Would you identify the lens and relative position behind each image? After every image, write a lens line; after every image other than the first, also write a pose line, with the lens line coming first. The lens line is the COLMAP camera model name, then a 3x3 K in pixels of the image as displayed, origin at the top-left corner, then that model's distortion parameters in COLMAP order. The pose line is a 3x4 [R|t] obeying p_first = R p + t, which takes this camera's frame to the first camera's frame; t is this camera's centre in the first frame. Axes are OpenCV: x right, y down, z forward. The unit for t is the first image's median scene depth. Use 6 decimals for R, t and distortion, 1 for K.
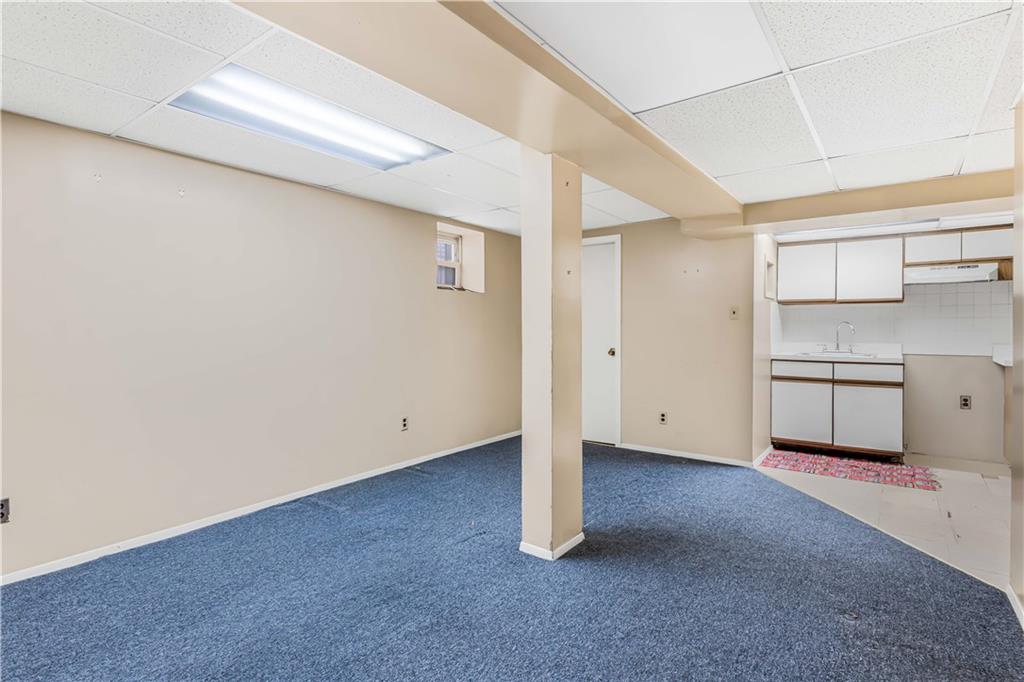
lens RADIAL K [[508.9, 0, 507.4], [0, 508.9, 331.6], [0, 0, 1]] dist [-0.001522, -0.000221]
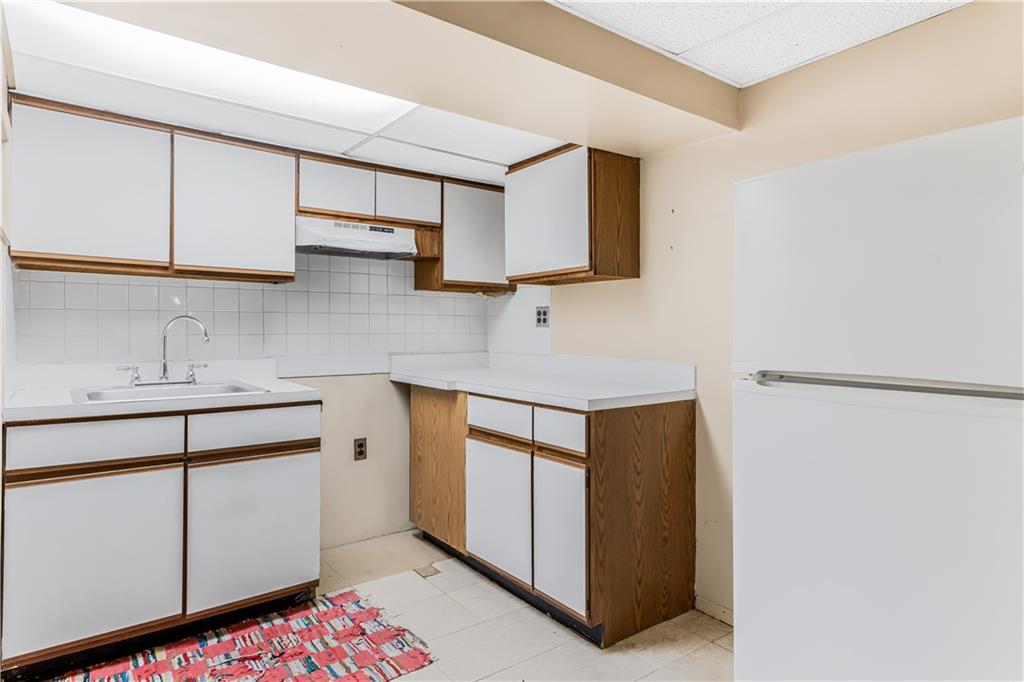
lens RADIAL K [[576.0, 0, 511.1], [0, 576.0, 332.9], [0, 0, 1]] dist [0.001422, 0.000048]
pose [[0.258287, -0.002249, 0.966066, 0.269662], [0.002306, 0.999996, 0.001712, -0.004594], [-0.966066, 0.001785, 0.258291, 0.649368]]
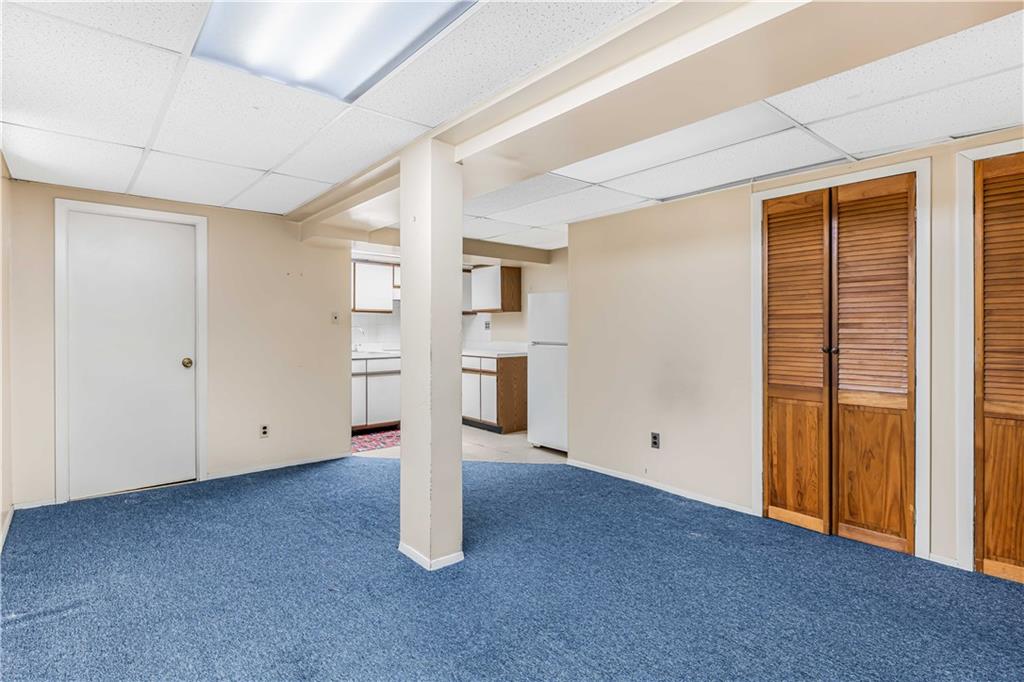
lens RADIAL K [[508.9, 0, 506.2], [0, 508.9, 335.6], [0, 0, 1]] dist [-0.001522, -0.000221]
pose [[0.223575, -0.011562, 0.974618, -0.520675], [0.005990, 0.999927, 0.010488, -0.008938], [-0.974668, 0.003493, 0.223628, 0.396323]]
